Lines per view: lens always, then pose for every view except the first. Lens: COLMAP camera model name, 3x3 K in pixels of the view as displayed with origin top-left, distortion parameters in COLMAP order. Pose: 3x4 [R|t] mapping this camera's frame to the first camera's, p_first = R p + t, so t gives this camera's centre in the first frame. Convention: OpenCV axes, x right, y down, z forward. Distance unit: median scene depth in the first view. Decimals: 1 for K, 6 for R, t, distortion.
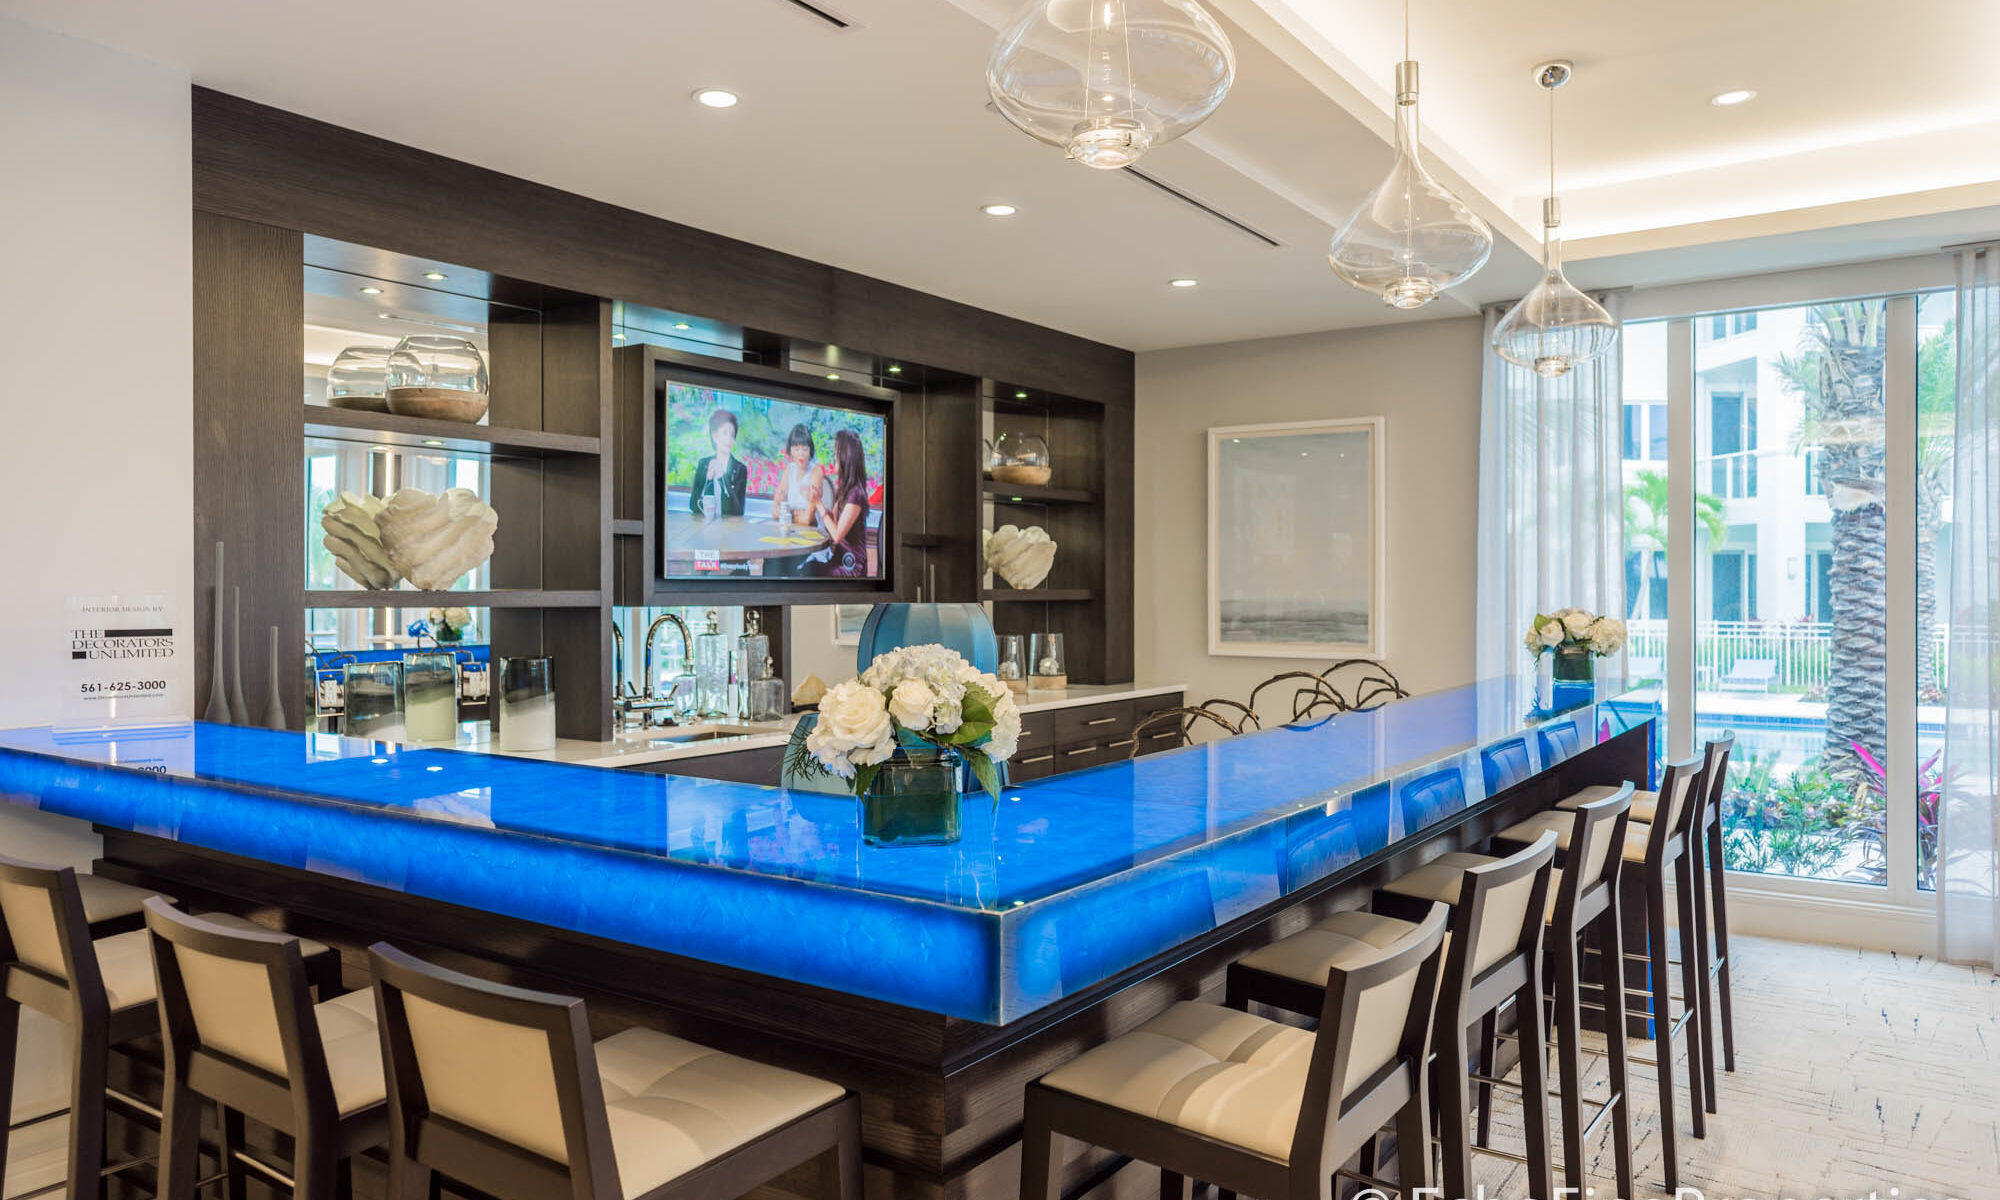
lens RADIAL K [[1332.0, 0, 1000.0], [0, 1332.0, 600.0], [0, 0, 1]] dist [-0.020062, 0.001364]
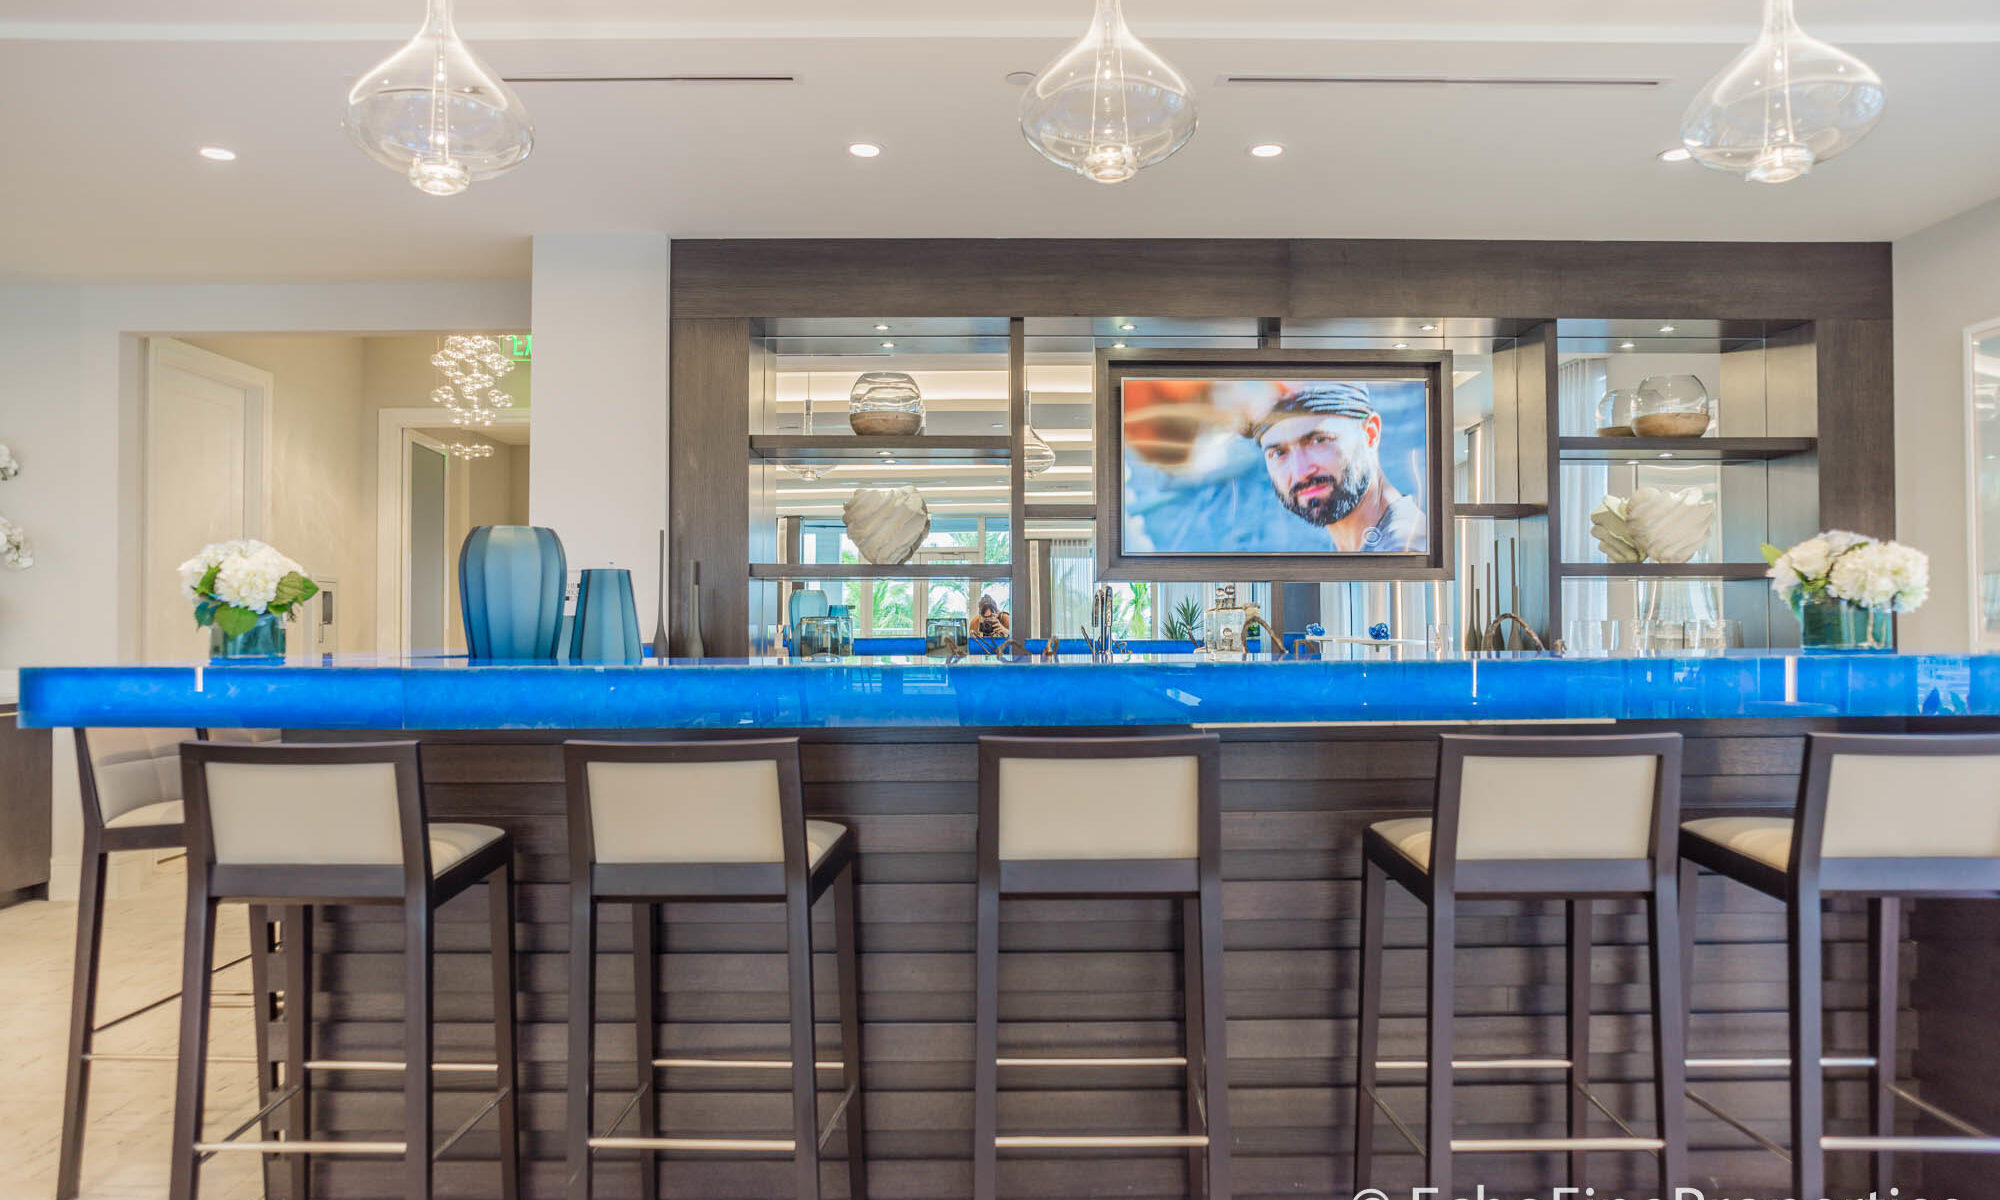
lens RADIAL K [[1332.0, 0, 1000.0], [0, 1332.0, 600.0], [0, 0, 1]] dist [-0.020062, 0.001364]
pose [[0.584677, -0.015148, -0.811125, 0.289108], [-0.006438, 0.999708, -0.023310, 0.023598], [0.811241, 0.018851, 0.584408, 0.129982]]
